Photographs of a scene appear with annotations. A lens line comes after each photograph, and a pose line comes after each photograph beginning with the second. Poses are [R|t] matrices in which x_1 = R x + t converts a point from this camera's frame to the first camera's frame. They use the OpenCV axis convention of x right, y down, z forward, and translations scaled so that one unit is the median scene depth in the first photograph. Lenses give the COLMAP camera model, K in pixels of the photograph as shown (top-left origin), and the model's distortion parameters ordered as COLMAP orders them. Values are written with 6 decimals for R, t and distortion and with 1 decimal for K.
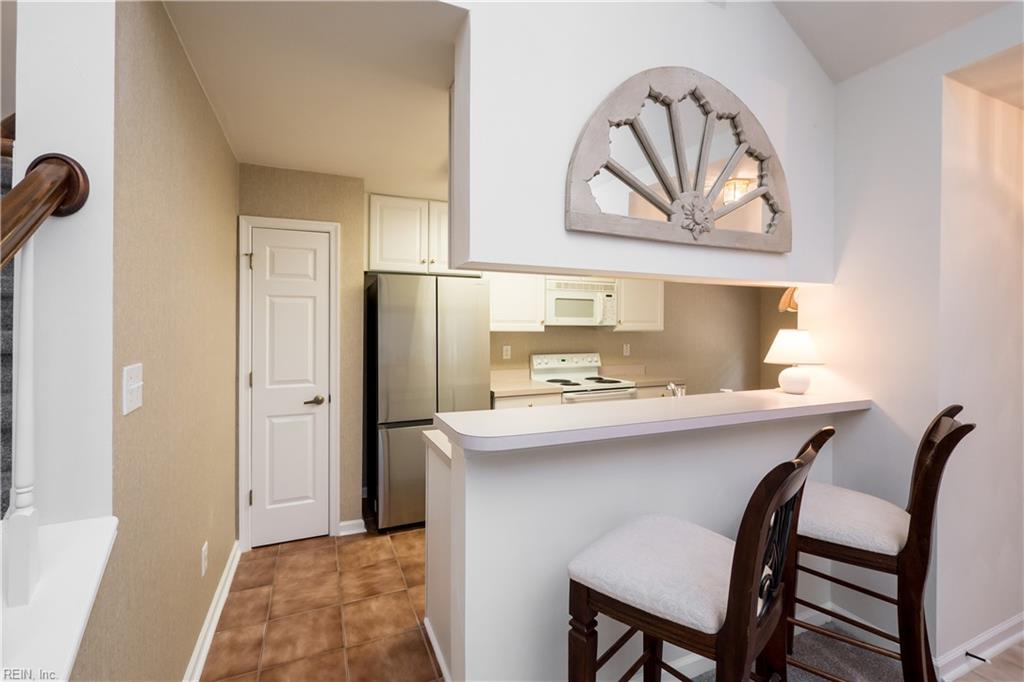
lens RADIAL K [[445.9, 0, 509.6], [0, 445.9, 323.2], [0, 0, 1]] dist [0.000389, 0.000067]
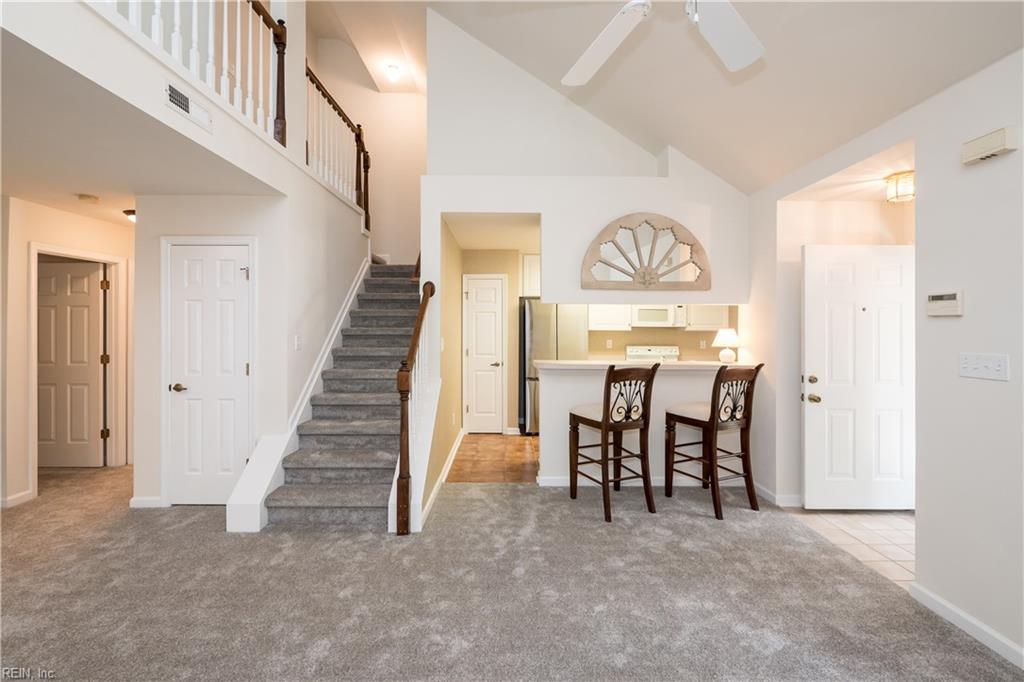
lens RADIAL K [[432.1, 0, 510.7], [0, 432.1, 346.4], [0, 0, 1]] dist [-0.003358, -0.000344]
pose [[0.921595, 0.018921, -0.387692, 0.375812], [0.000166, 0.998792, 0.049141, -0.000428], [0.388154, -0.045352, 0.920478, -0.753031]]
